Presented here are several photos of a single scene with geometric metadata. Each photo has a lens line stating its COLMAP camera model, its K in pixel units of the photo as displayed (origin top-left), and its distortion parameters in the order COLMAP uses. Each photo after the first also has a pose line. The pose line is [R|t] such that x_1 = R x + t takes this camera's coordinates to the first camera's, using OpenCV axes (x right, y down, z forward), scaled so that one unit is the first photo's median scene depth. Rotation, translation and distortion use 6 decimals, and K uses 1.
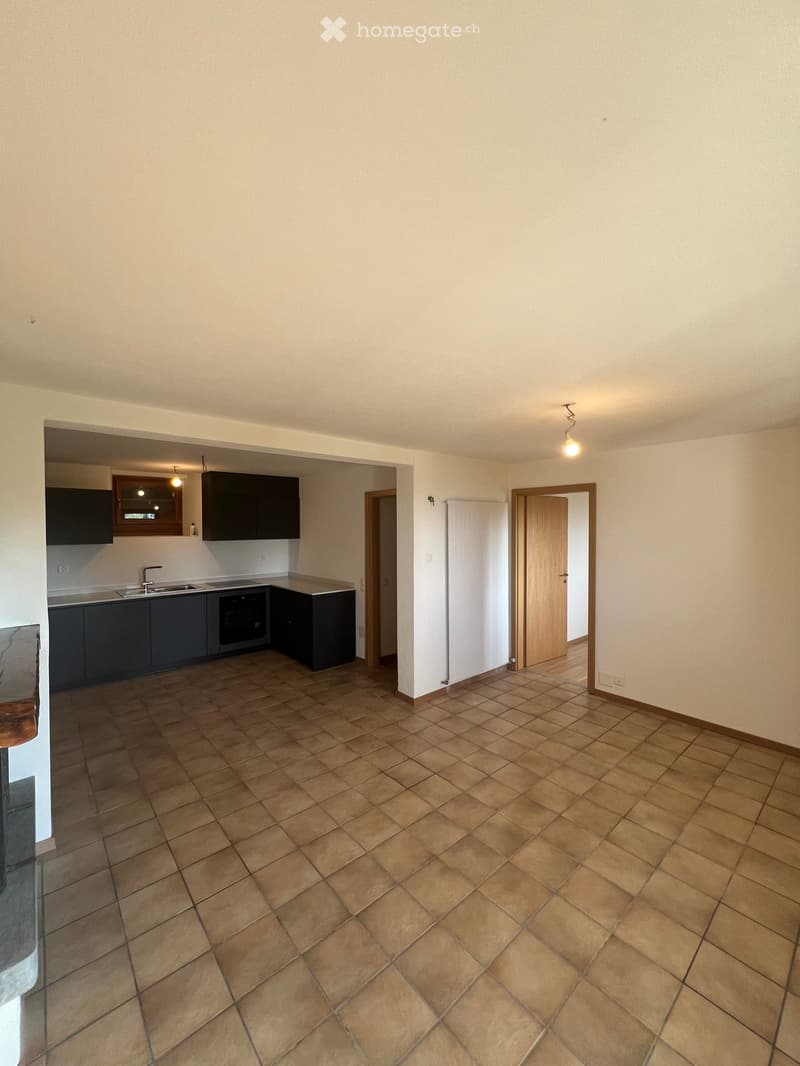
lens RADIAL K [[428.9, 0, 400.0], [0, 428.9, 533.0], [0, 0, 1]] dist [0.002816, 0.000234]
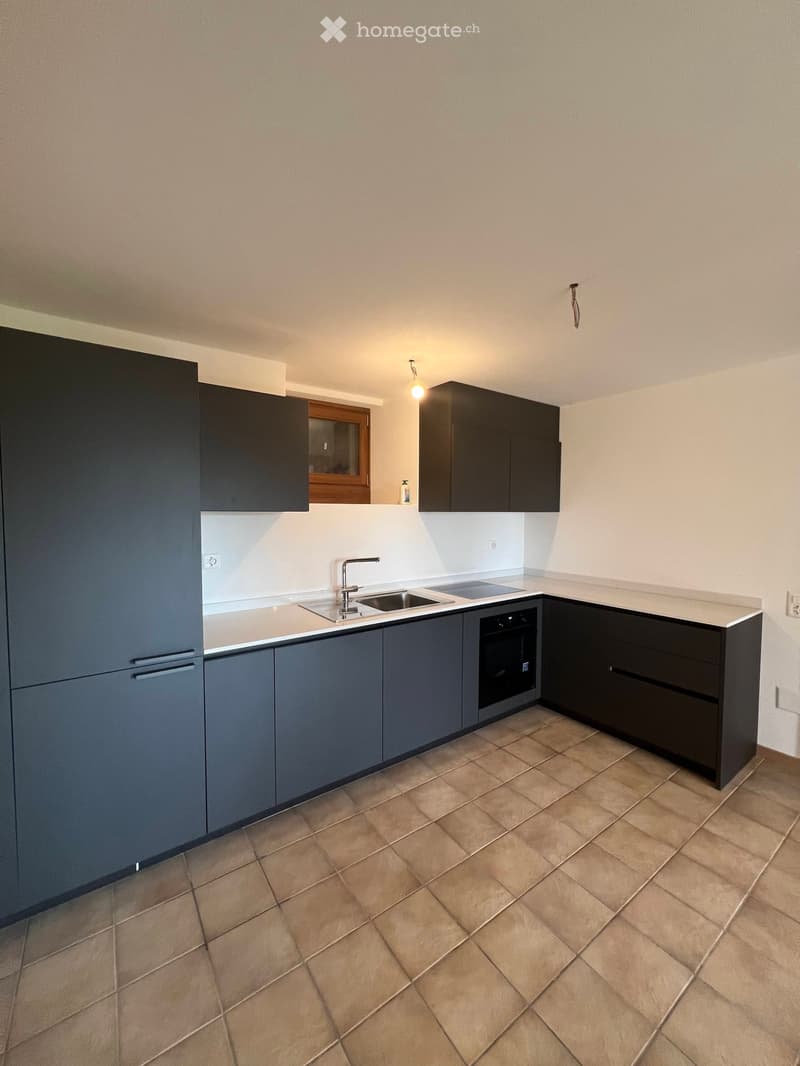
lens RADIAL K [[429.6, 0, 400.0], [0, 429.6, 533.0], [0, 0, 1]] dist [-0.000929, -0.000108]
pose [[0.994879, 0.010353, -0.100545, -0.444274], [-0.007038, 0.999421, 0.033277, 0.027718], [0.100831, -0.032399, 0.994376, 0.451769]]
